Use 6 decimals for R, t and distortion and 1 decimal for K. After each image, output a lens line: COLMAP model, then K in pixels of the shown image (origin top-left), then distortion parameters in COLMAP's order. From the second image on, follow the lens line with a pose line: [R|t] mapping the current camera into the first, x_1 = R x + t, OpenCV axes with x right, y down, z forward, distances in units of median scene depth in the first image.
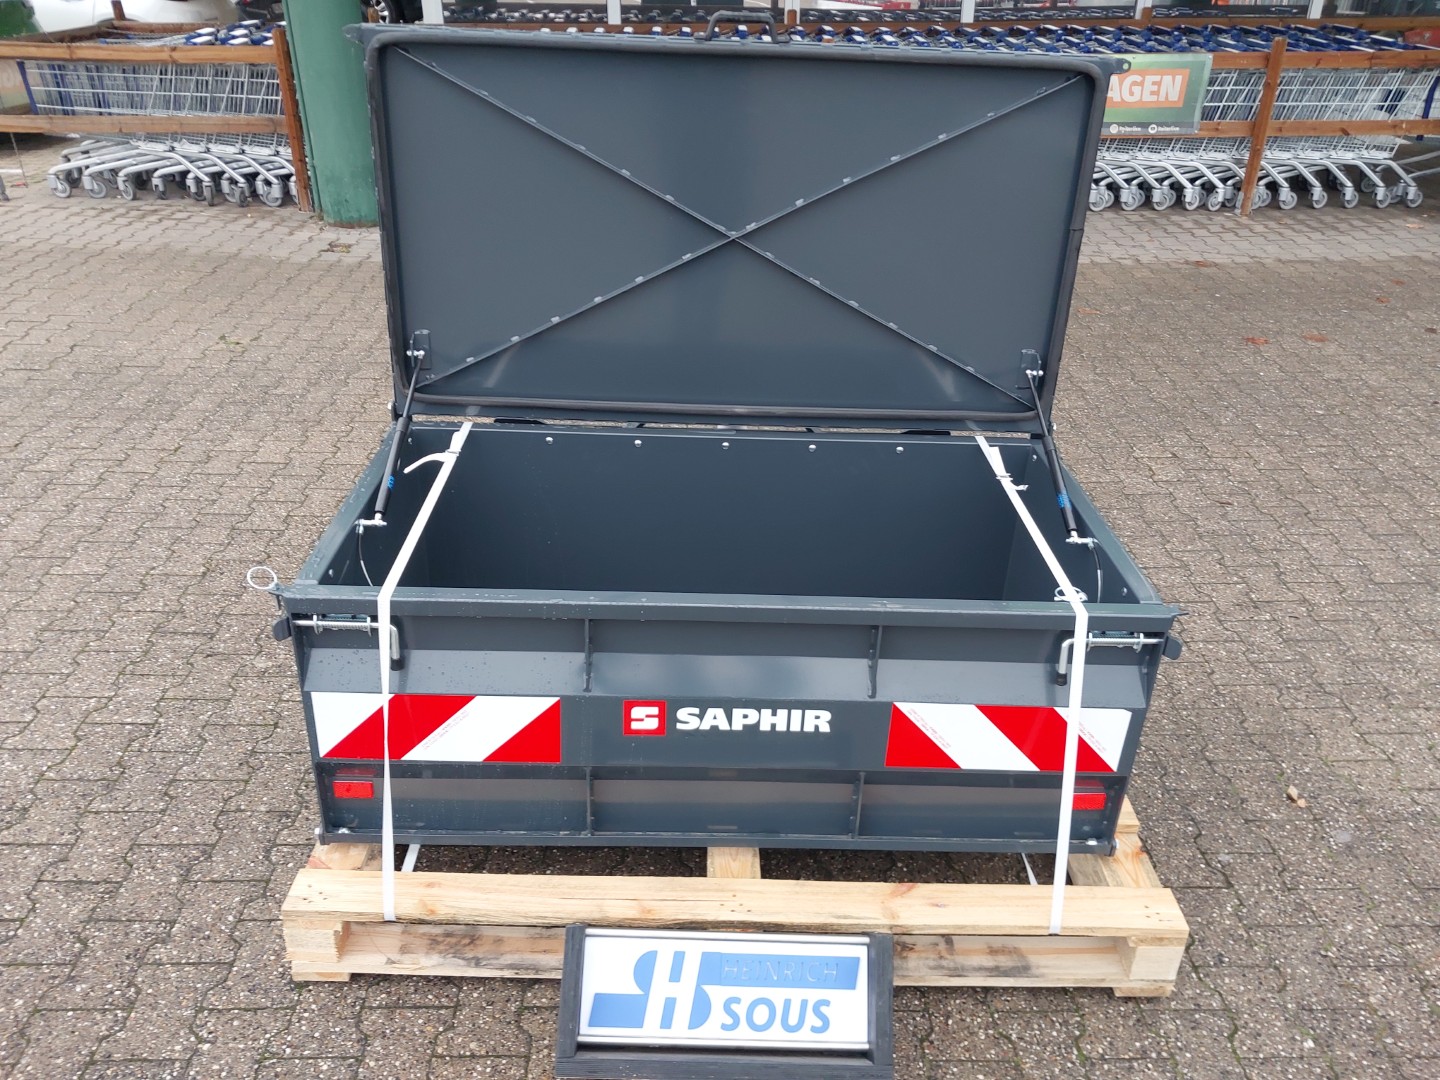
lens RADIAL K [[1123.4, 0, 724.4], [0, 1123.4, 562.1], [0, 0, 1]] dist [-0.001360, 0.008252]
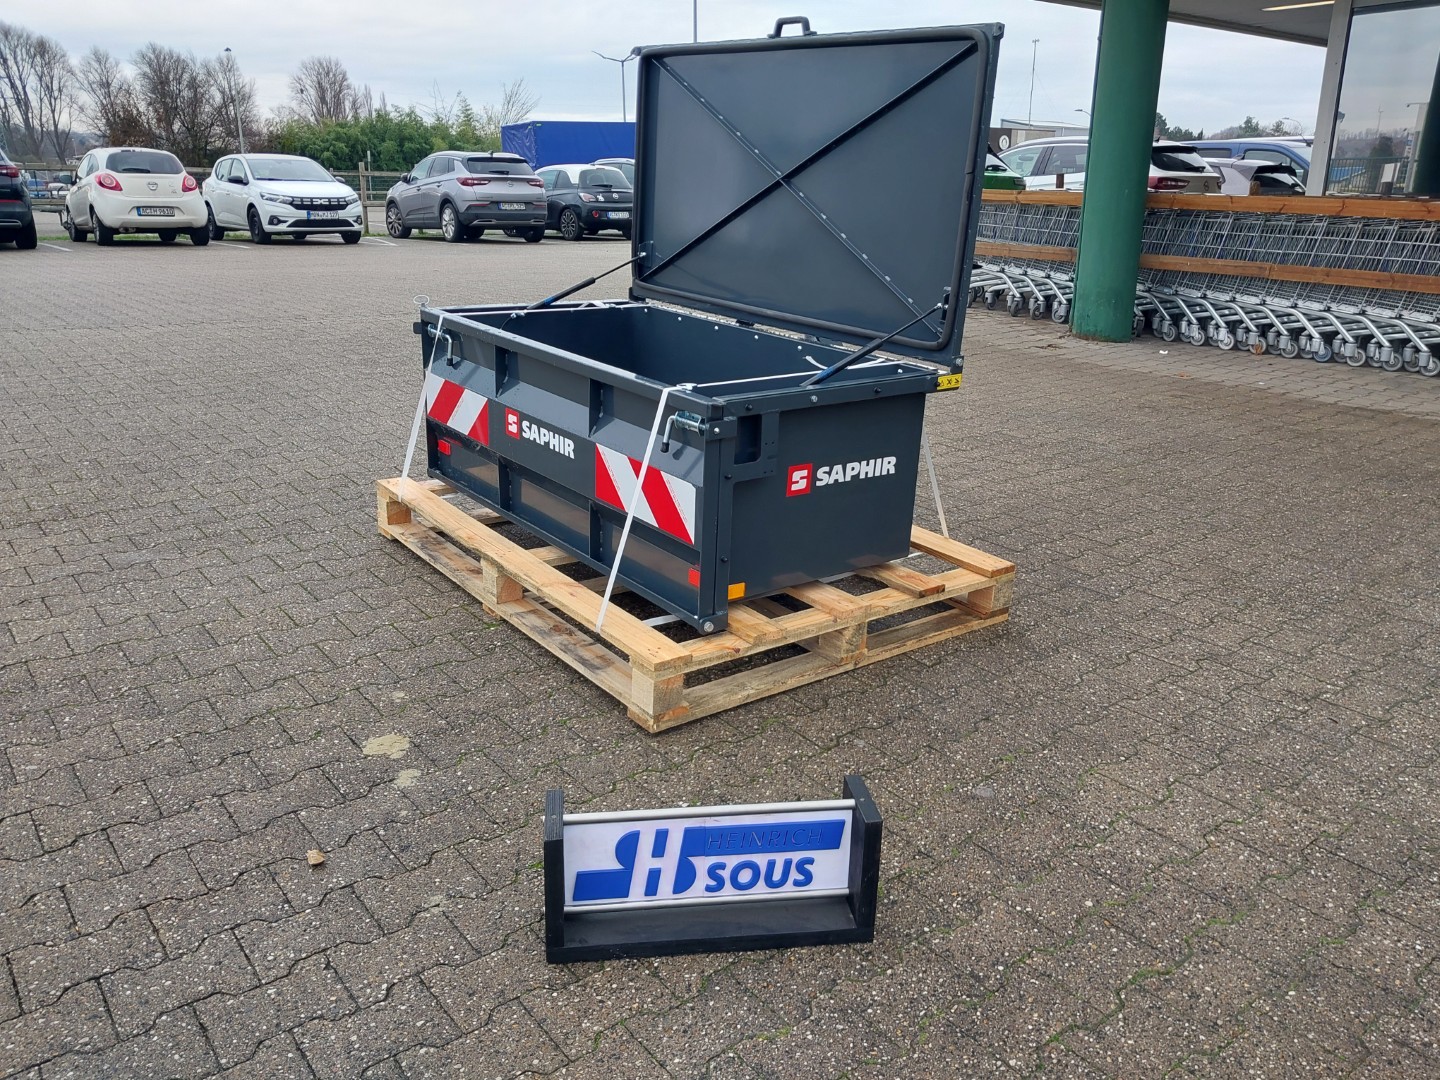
lens RADIAL K [[1123.4, 0, 724.4], [0, 1123.4, 562.1], [0, 0, 1]] dist [-0.001360, 0.008252]
pose [[0.587364, 0.260891, -0.766120, 1.192623], [-0.399125, 0.916875, 0.006230, 0.162133], [0.704062, 0.302118, 0.642668, 0.200653]]
